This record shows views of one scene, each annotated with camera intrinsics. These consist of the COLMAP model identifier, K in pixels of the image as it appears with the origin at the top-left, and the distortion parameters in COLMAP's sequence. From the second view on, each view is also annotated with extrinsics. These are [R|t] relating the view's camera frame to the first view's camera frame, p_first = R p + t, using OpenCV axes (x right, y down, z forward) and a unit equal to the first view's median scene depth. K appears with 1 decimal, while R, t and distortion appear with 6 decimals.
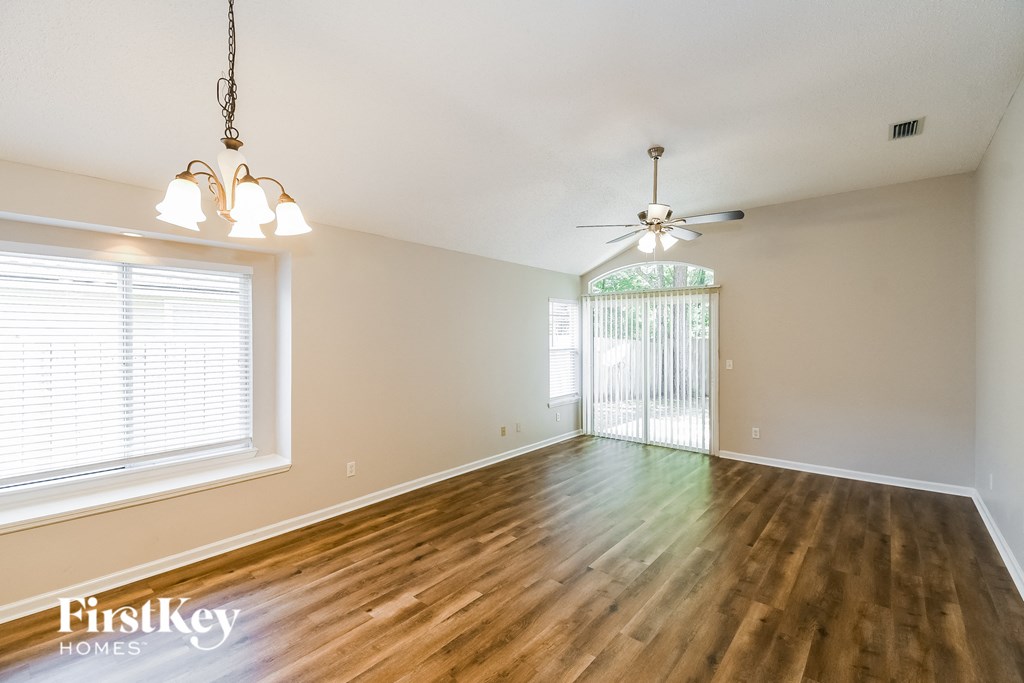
lens RADIAL K [[442.8, 0, 512.0], [0, 442.8, 341.5], [0, 0, 1]] dist [0.043147, -0.030245]
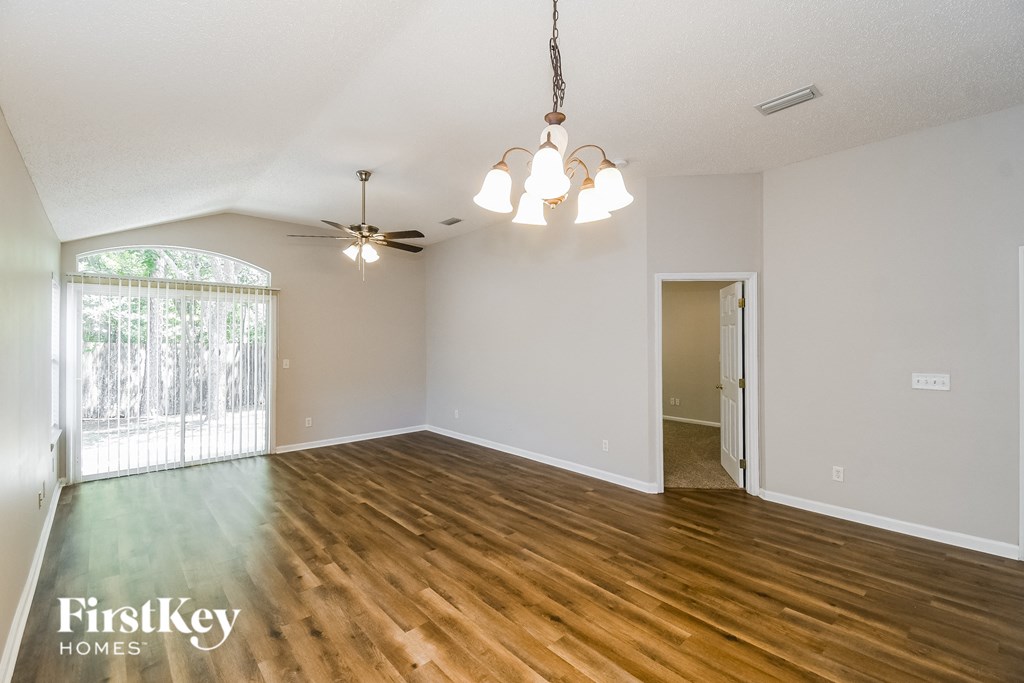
lens RADIAL K [[442.8, 0, 512.0], [0, 442.8, 341.5], [0, 0, 1]] dist [0.043147, -0.030245]
pose [[0.139380, -0.001166, 0.990238, -0.949371], [0.006923, 0.999976, 0.000203, 0.003847], [-0.990215, 0.006827, 0.139384, 0.601880]]
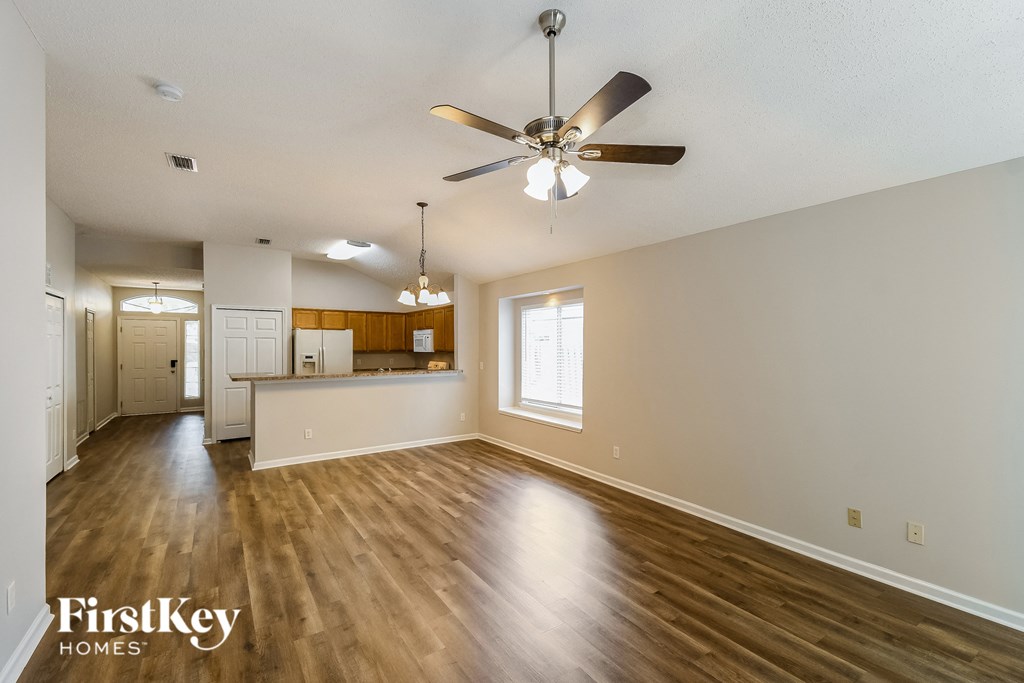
lens RADIAL K [[438.0, 0, 512.0], [0, 438.0, 341.5], [0, 0, 1]] dist [0.061750, -0.028282]
pose [[-0.275927, -0.002904, -0.961174, 1.161562], [-0.005005, 0.999986, -0.001584, -0.012185], [0.961166, 0.004374, -0.275937, 1.426663]]
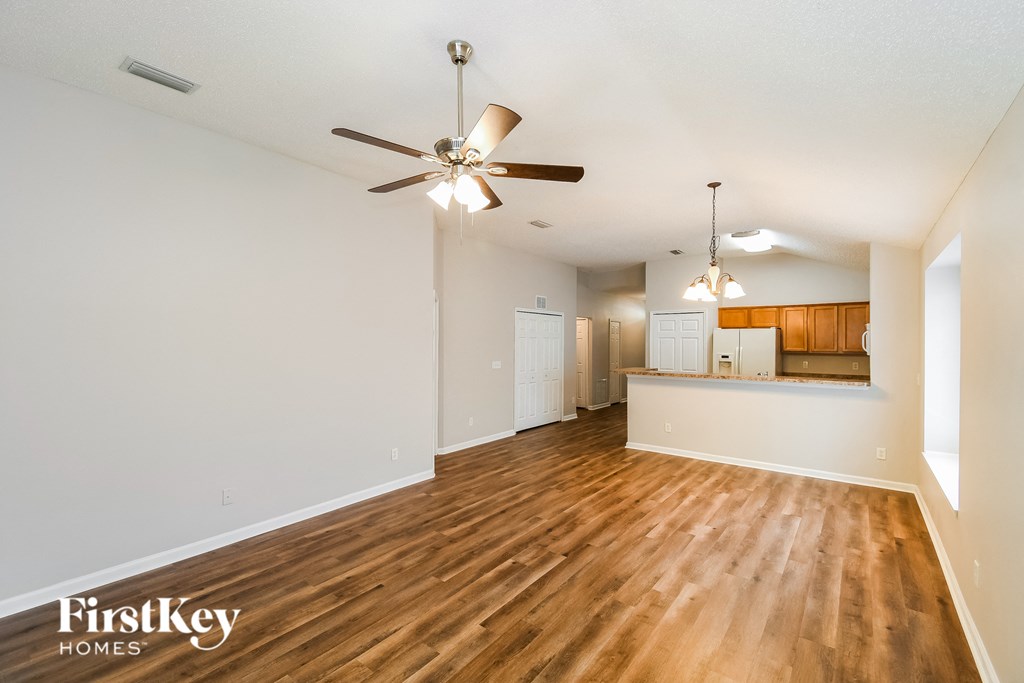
lens RADIAL K [[442.8, 0, 512.0], [0, 442.8, 341.5], [0, 0, 1]] dist [0.043147, -0.030245]
pose [[-0.999055, 0.001613, -0.043443, 0.351962], [0.001422, 0.999989, 0.004431, -0.021122], [0.043450, 0.004365, -0.999046, 2.090696]]
